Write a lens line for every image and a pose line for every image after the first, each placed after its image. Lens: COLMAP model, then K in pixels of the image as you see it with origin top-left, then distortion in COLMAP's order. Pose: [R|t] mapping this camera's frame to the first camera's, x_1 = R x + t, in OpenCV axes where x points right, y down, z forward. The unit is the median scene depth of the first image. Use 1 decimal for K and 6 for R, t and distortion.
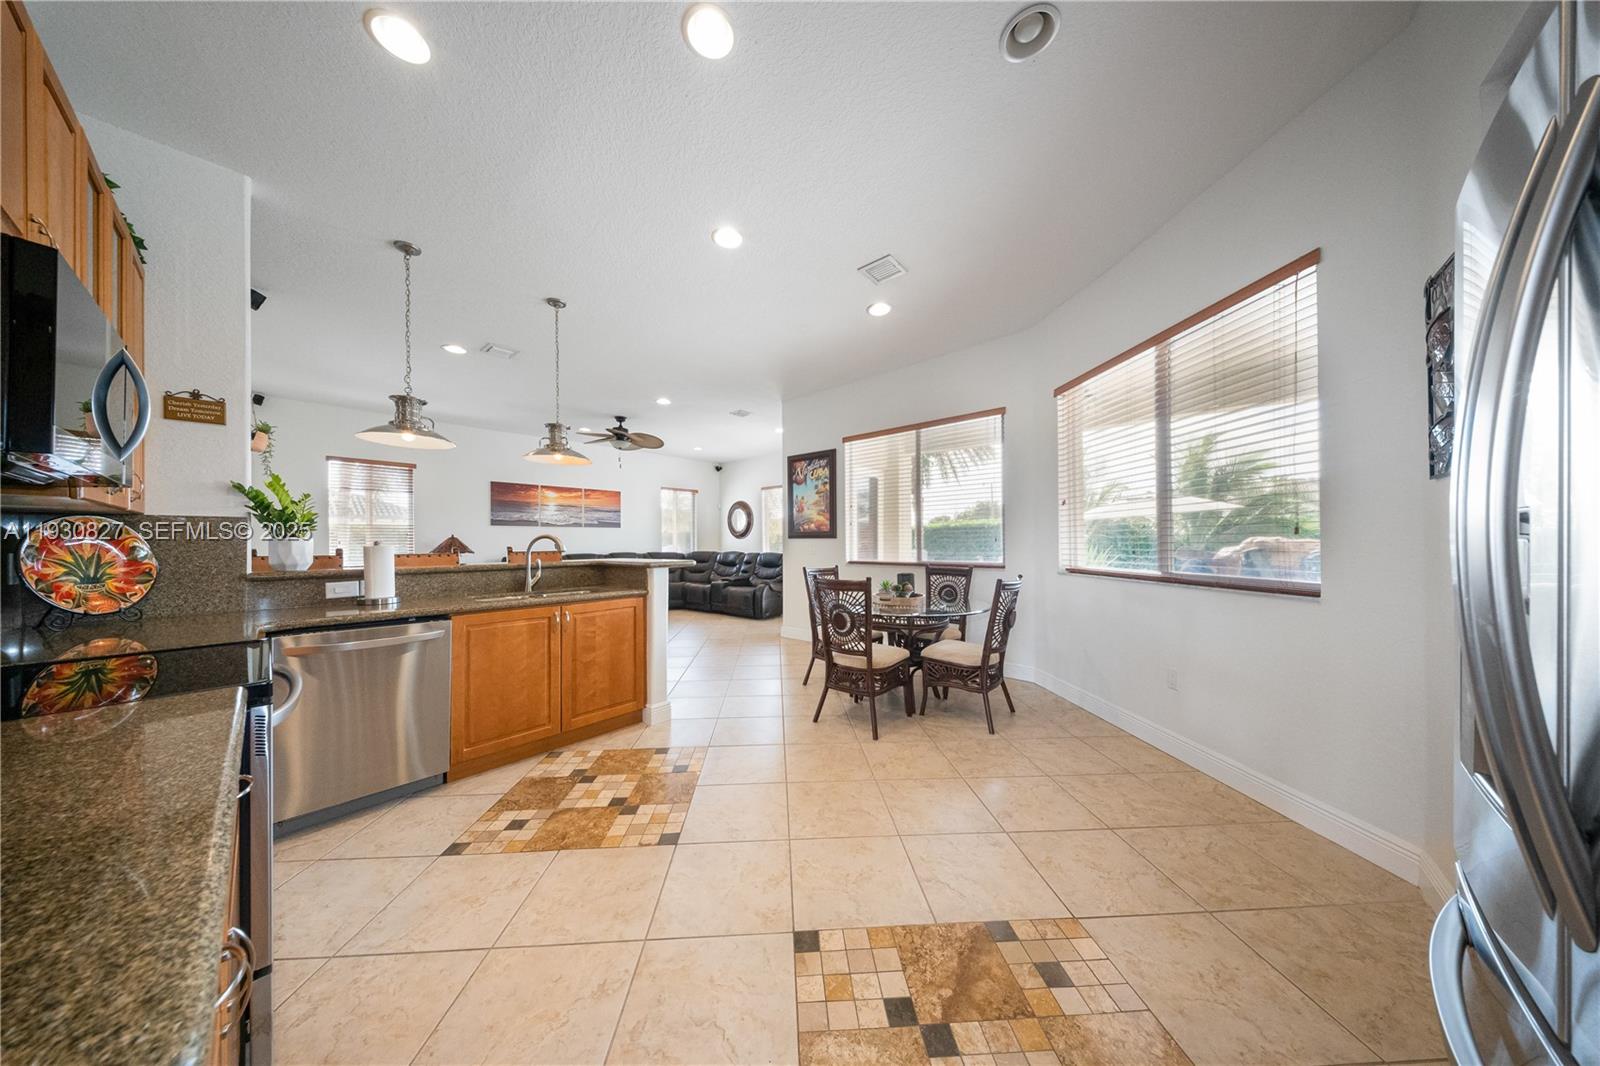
lens RADIAL K [[463.5, 0, 797.6], [0, 463.5, 541.5], [0, 0, 1]] dist [-0.000033, -0.000024]
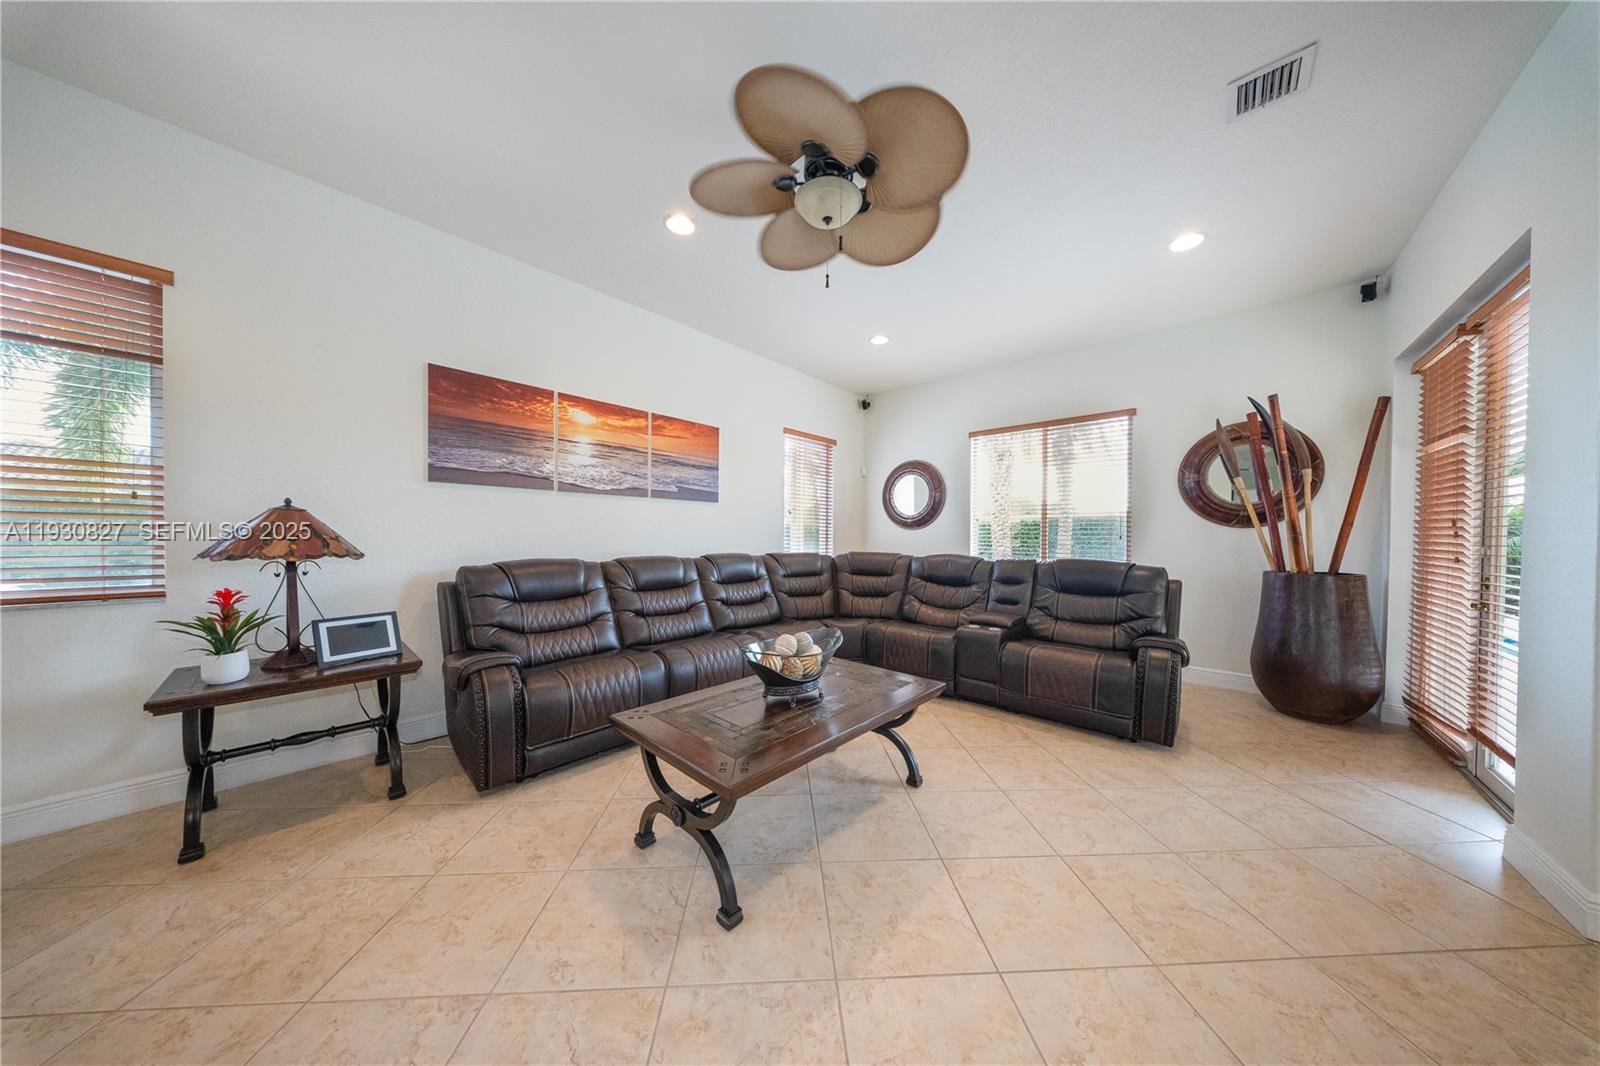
lens RADIAL K [[469.6, 0, 802.8], [0, 469.6, 538.0], [0, 0, 1]] dist [0.001453, -0.000050]
pose [[0.999742, 0.015530, 0.016602, -0.936655], [-0.015636, 0.999858, 0.006282, 0.010187], [-0.016502, -0.006540, 0.999842, 1.579807]]
